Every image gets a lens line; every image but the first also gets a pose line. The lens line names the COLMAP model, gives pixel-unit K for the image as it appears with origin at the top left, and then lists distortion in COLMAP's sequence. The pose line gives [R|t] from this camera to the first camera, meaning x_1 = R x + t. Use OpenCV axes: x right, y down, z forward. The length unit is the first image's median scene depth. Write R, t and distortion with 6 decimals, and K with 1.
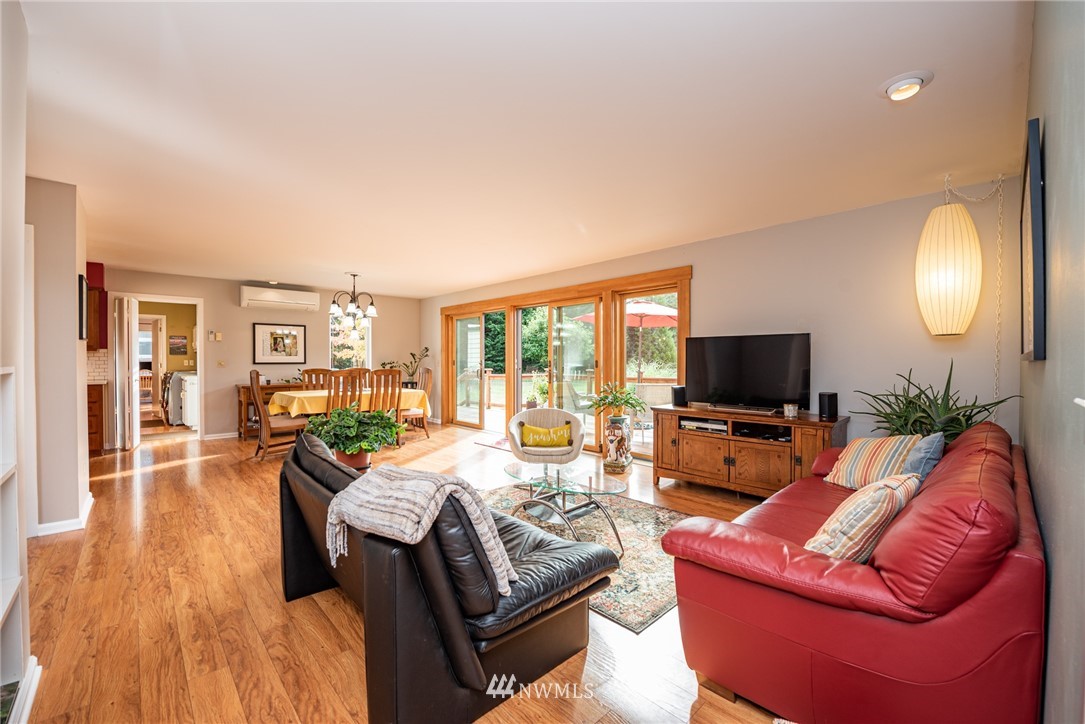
lens RADIAL K [[437.6, 0, 539.2], [0, 437.6, 365.2], [0, 0, 1]] dist [-0.006324, -0.002573]
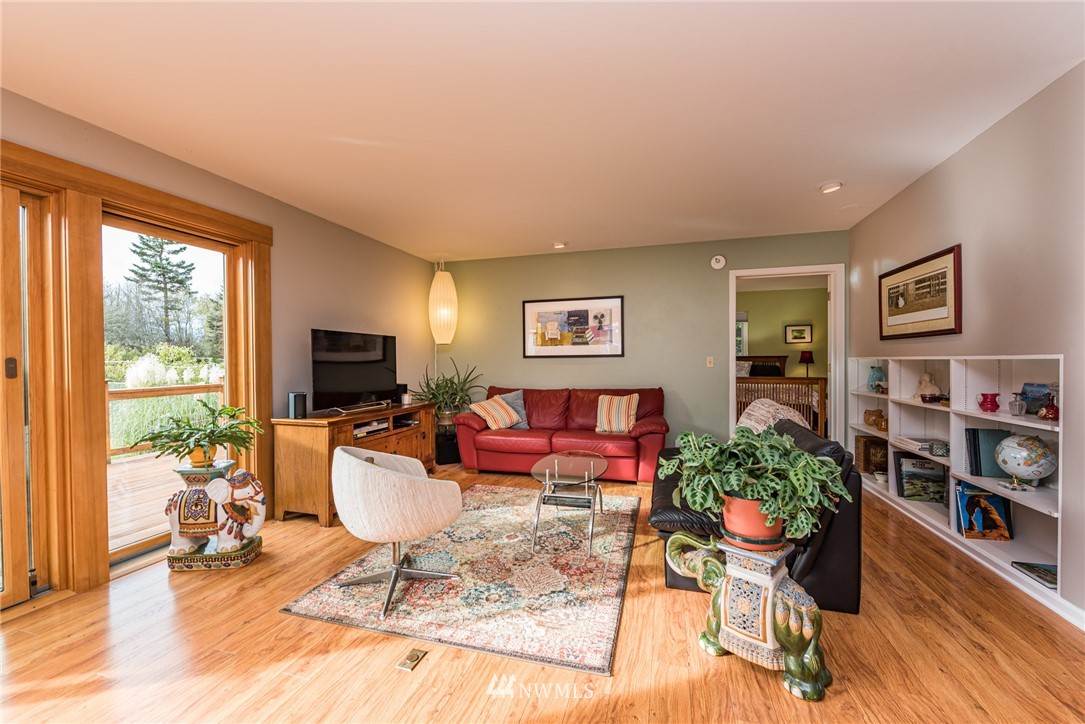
lens RADIAL K [[431.5, 0, 541.1], [0, 431.5, 364.1], [0, 0, 1]] dist [-0.002254, -0.003198]
pose [[-0.511590, -0.003966, 0.859221, -0.698506], [0.020319, 0.999654, 0.016712, -0.006185], [-0.858989, 0.026008, -0.511332, 1.380019]]
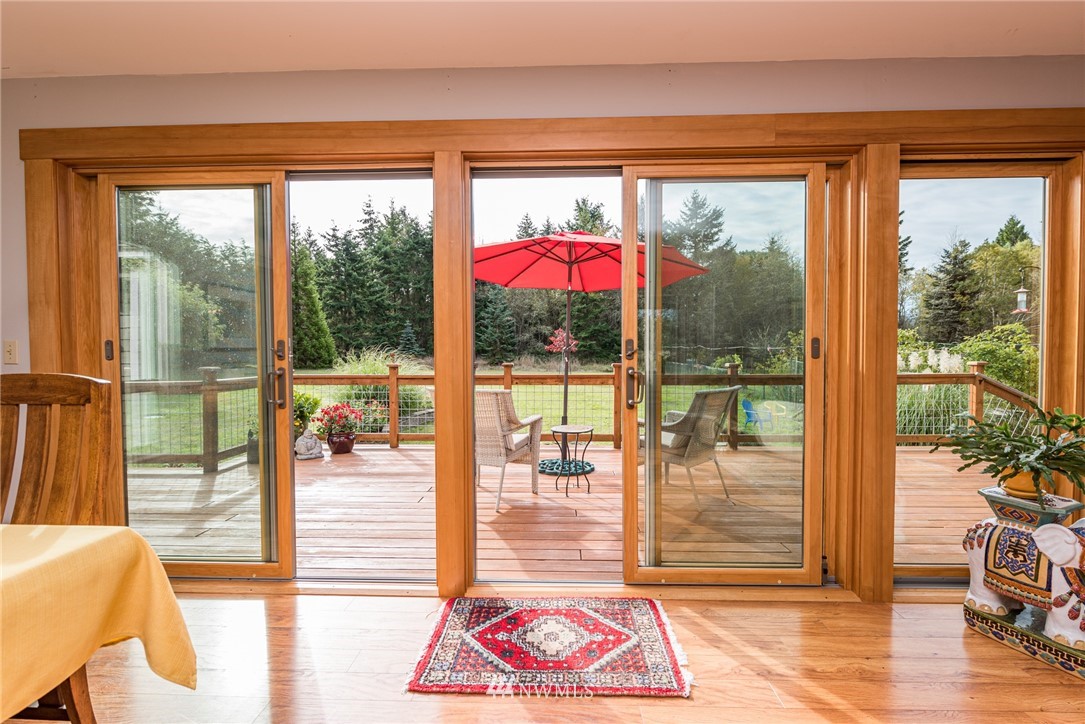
lens RADIAL K [[478.7, 0, 542.5], [0, 478.7, 362.0], [0, 0, 1]] dist [0.000573, 0.000125]
pose [[0.701848, -0.020482, 0.712032, -0.539088], [0.013237, 0.999789, 0.015711, -0.001364], [-0.712204, -0.001602, 0.701971, 1.517609]]
